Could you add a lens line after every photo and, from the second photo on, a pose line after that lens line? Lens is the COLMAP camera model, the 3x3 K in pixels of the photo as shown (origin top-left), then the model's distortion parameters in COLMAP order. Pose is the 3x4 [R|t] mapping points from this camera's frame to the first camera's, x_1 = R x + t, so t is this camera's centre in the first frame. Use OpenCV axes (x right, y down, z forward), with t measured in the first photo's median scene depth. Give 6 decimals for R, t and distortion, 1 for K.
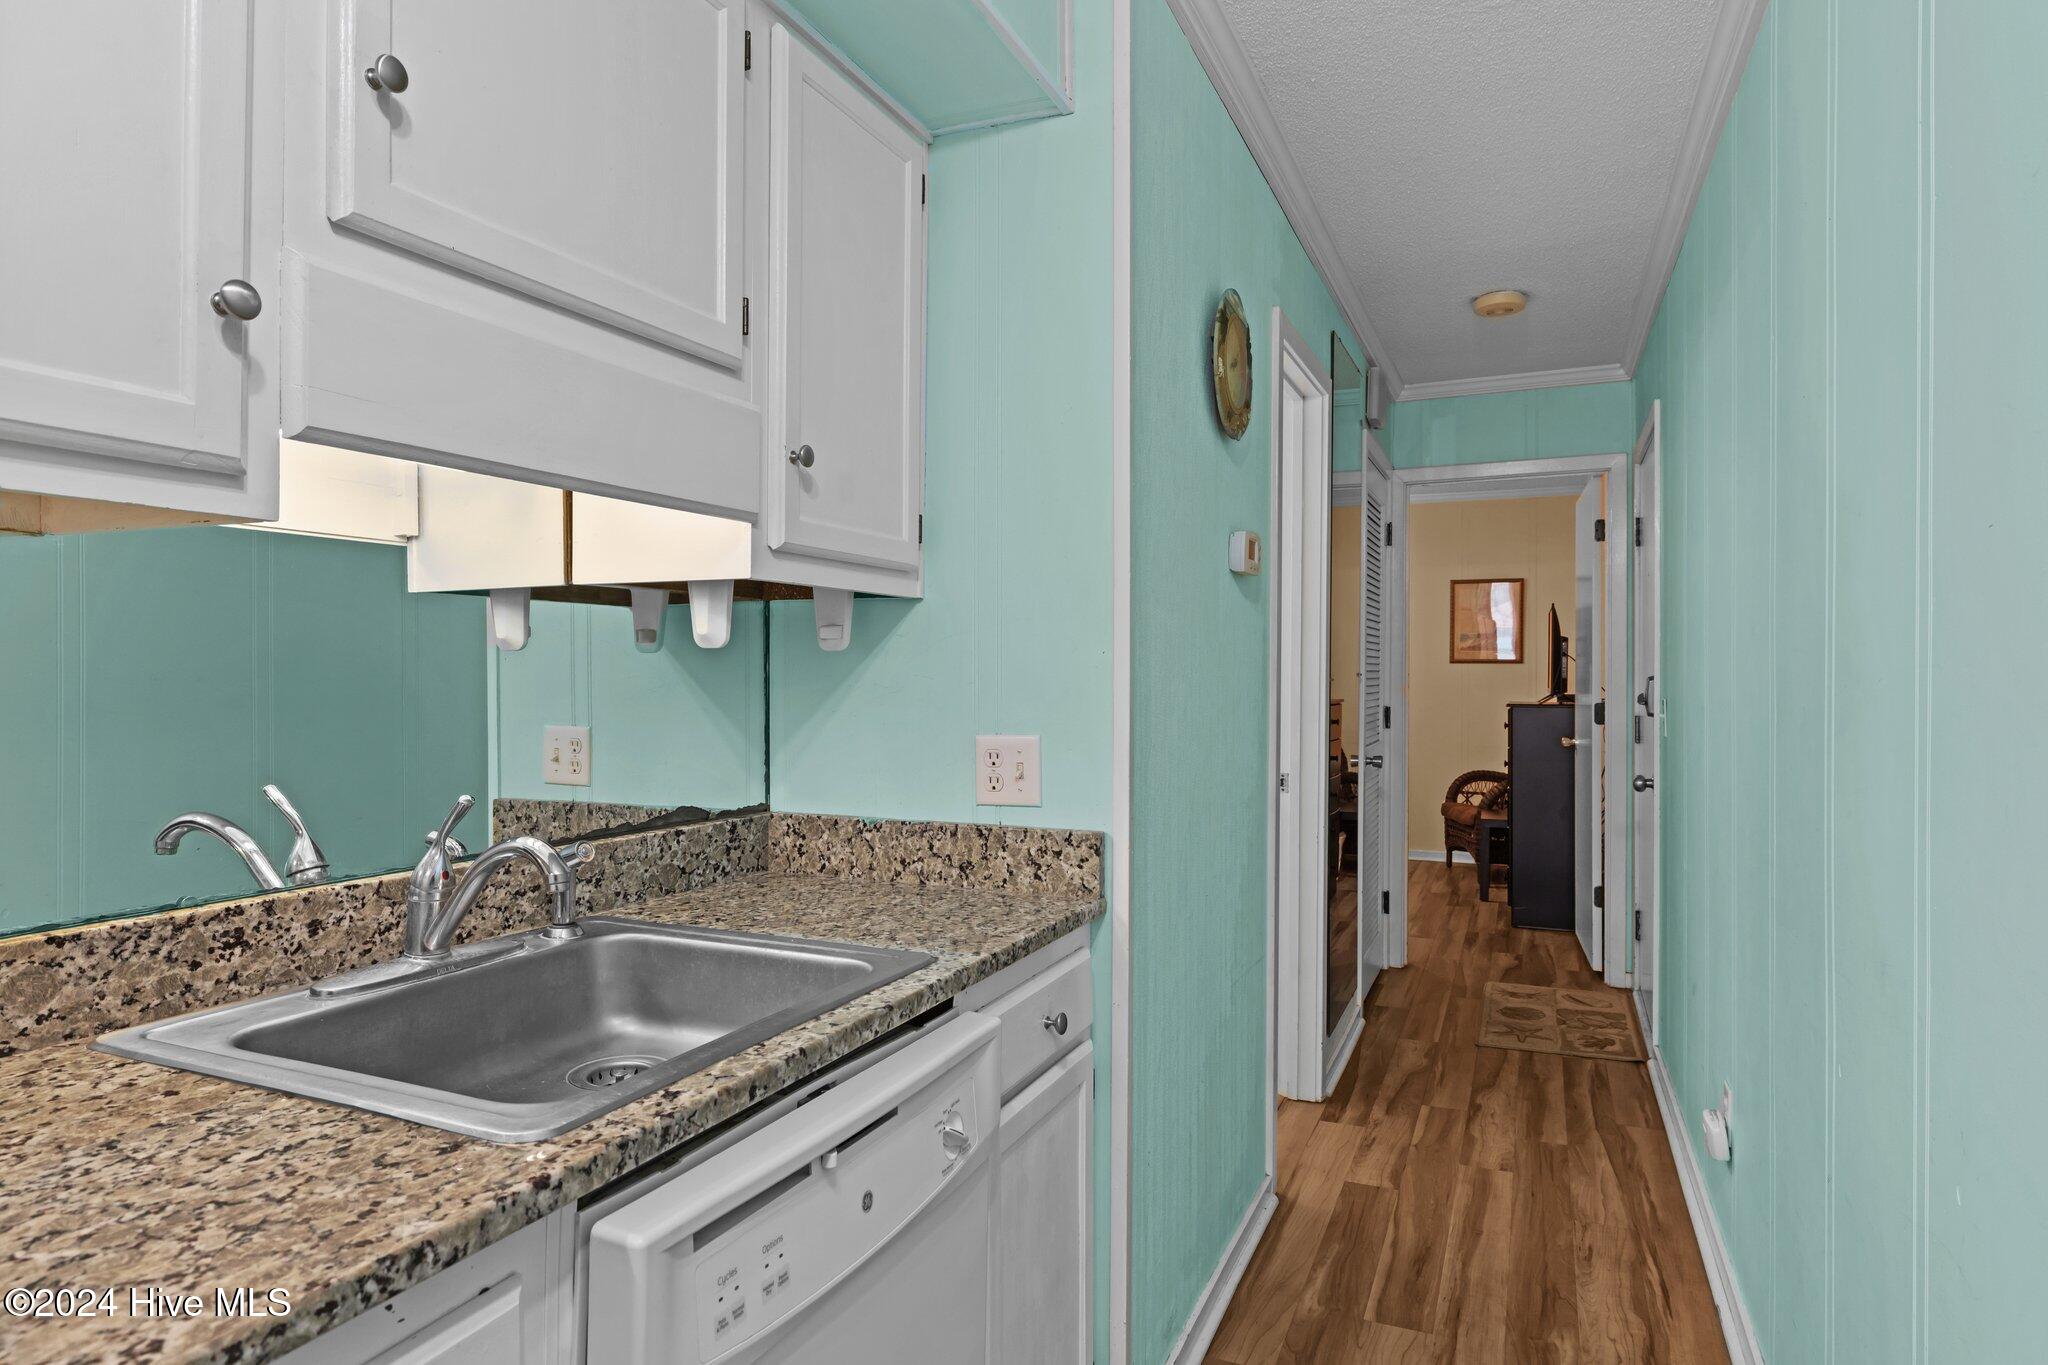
lens RADIAL K [[1142.1, 0, 1020.1], [0, 1142.1, 673.6], [0, 0, 1]] dist [-0.001652, -0.000550]
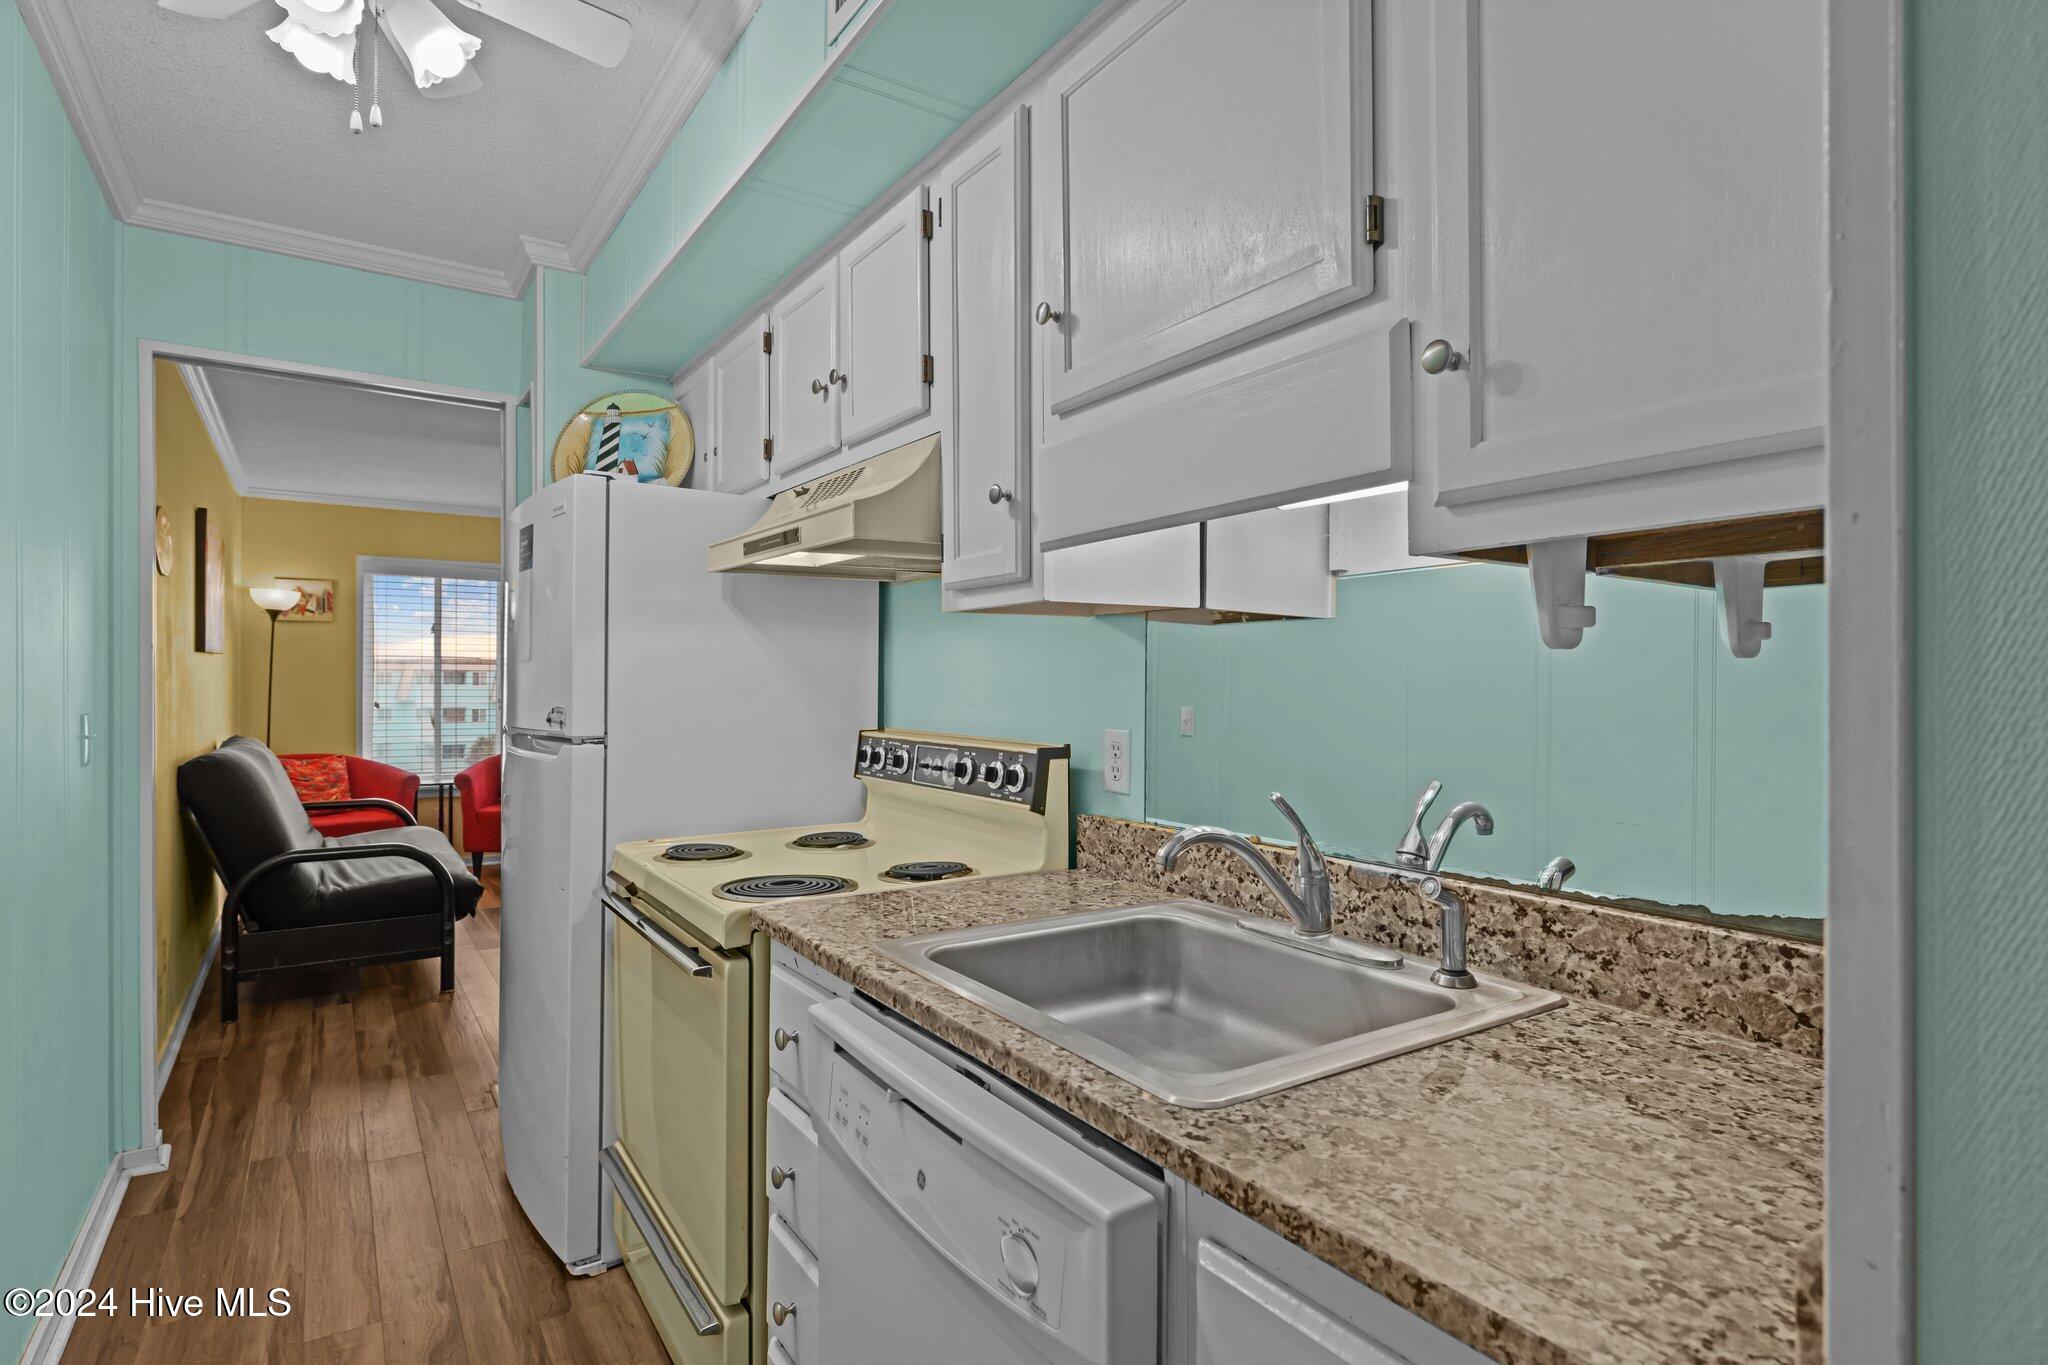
lens RADIAL K [[1039.8, 0, 1022.3], [0, 1039.8, 680.4], [0, 0, 1]] dist [-0.001769, -0.000933]
pose [[-0.529853, -0.009093, -0.848041, 0.755788], [-0.004311, 0.999958, -0.008028, 0.005248], [0.848078, -0.000597, -0.529870, 1.877788]]
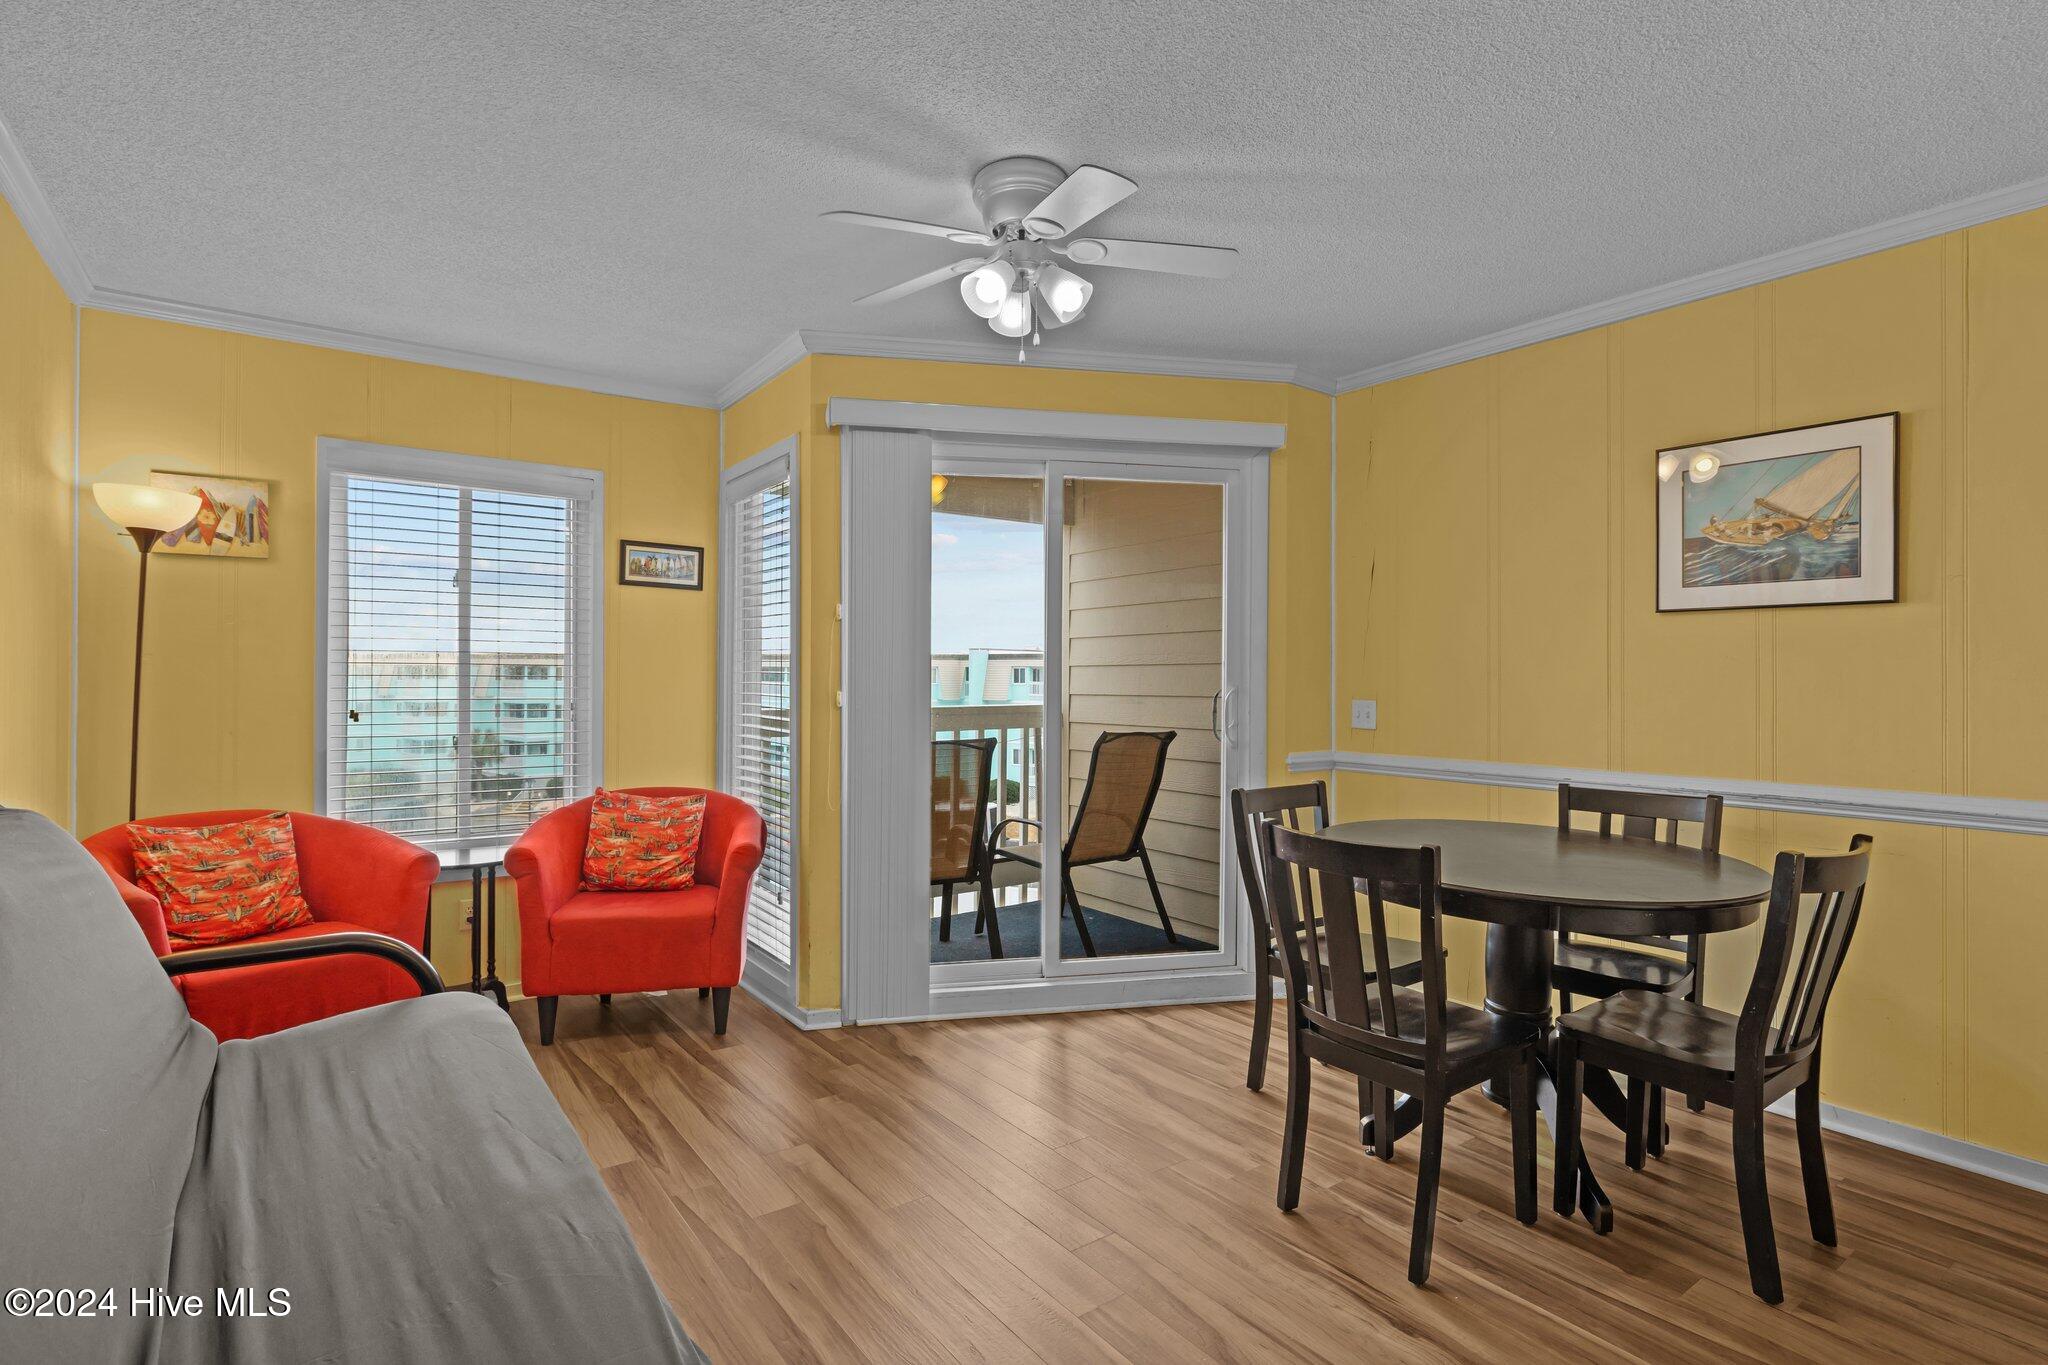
lens RADIAL K [[990.3, 0, 1030.9], [0, 990.3, 675.2], [0, 0, 1]] dist [-0.004893, -0.000493]
pose [[-0.498288, -0.008916, -0.866966, -1.152571], [-0.003775, 0.999960, -0.008114, 0.008308], [0.867003, -0.000770, -0.498302, -1.921673]]
